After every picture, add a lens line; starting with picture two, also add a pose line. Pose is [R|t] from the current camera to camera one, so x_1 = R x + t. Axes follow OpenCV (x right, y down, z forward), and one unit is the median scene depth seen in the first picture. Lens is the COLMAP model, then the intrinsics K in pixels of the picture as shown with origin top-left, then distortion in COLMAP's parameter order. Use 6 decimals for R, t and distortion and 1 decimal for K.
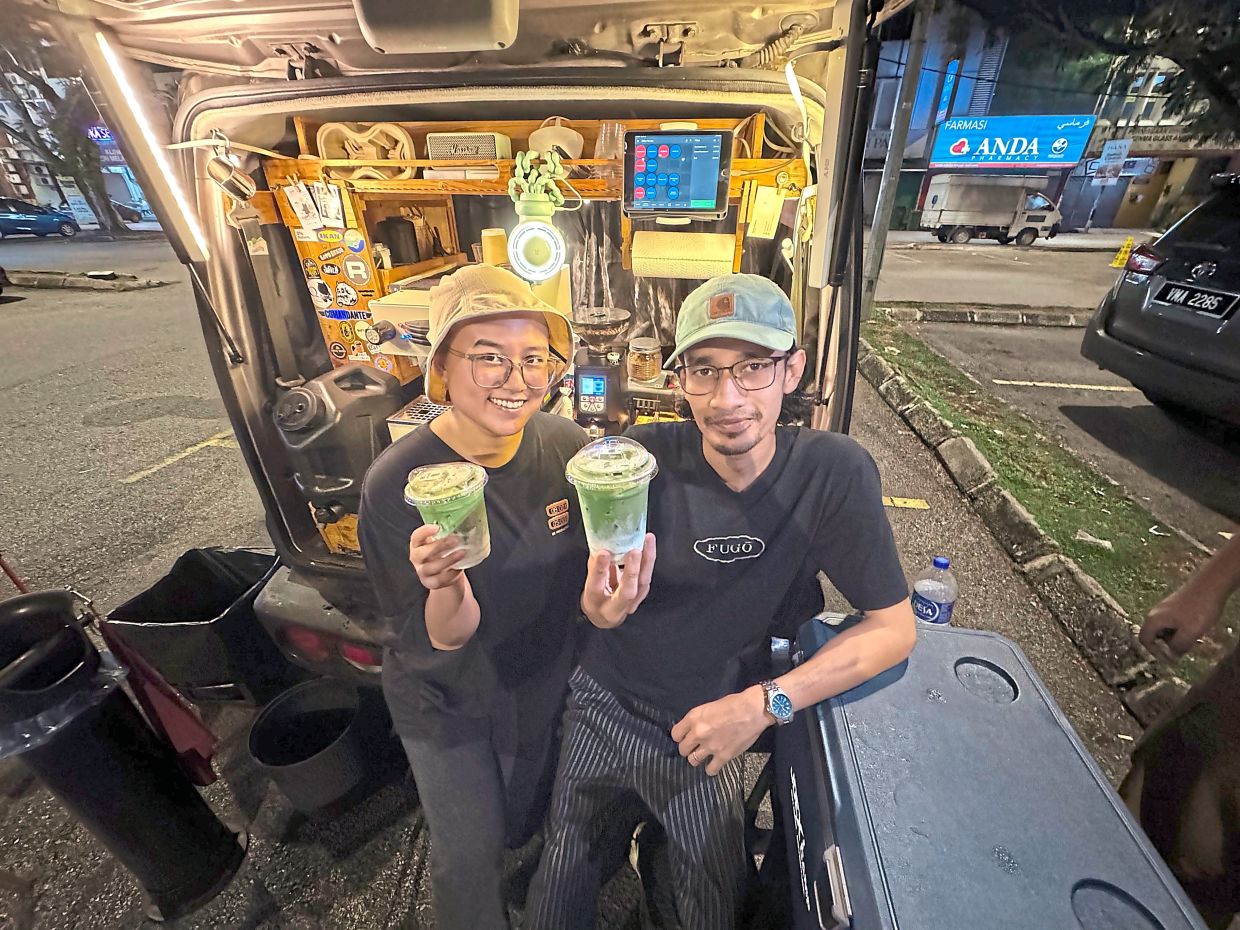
lens RADIAL K [[500.1, 0, 617.8], [0, 500.1, 462.4], [0, 0, 1]] dist [-0.000447, -0.000178]
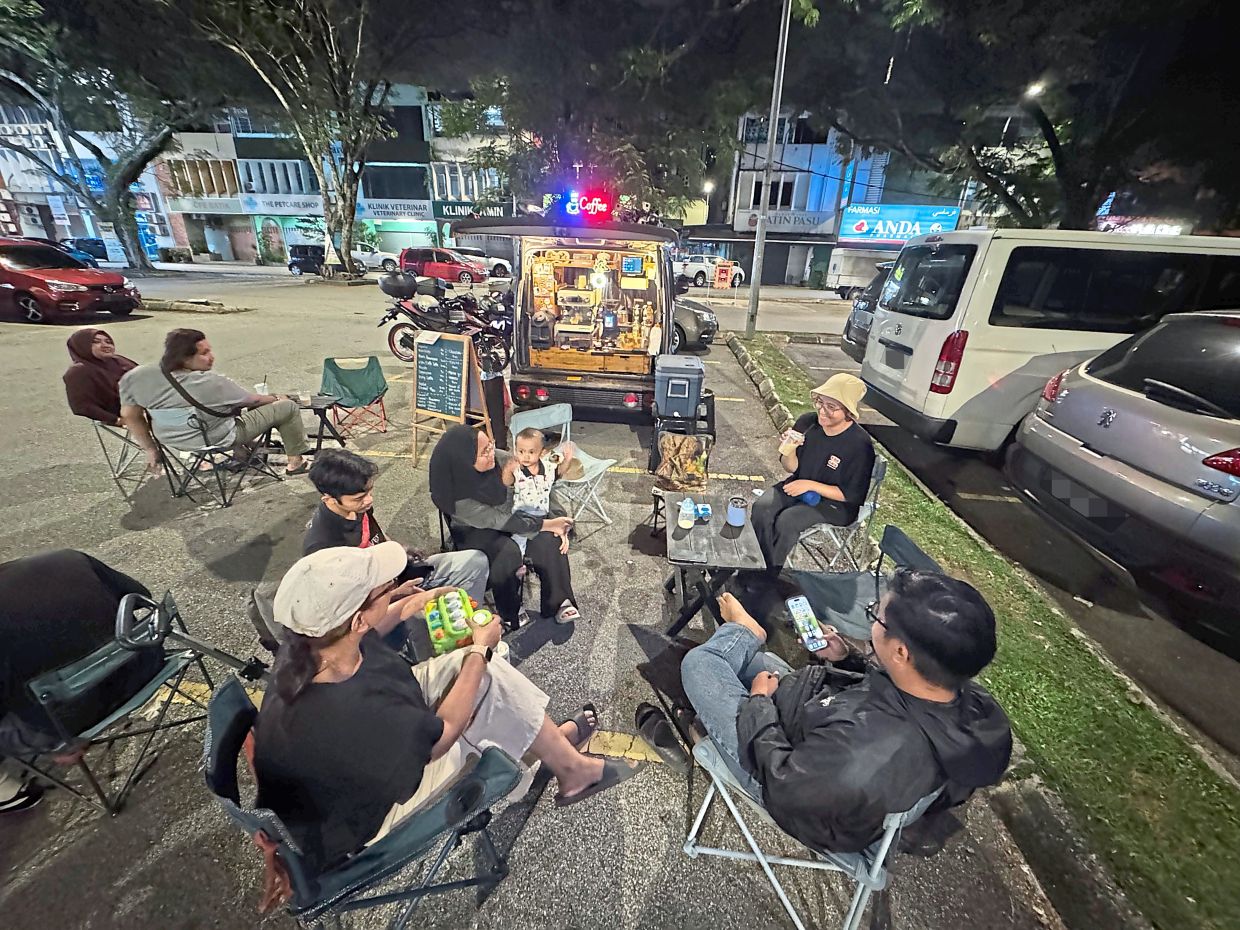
lens RADIAL K [[500.1, 0, 619.4], [0, 500.1, 464.8], [0, 0, 1]] dist [-0.000447, -0.000178]
pose [[0.996621, 0.000967, 0.082137, -0.019240], [0.006277, 0.996110, -0.087894, 0.085229], [-0.081902, 0.088112, 0.992738, -0.174783]]
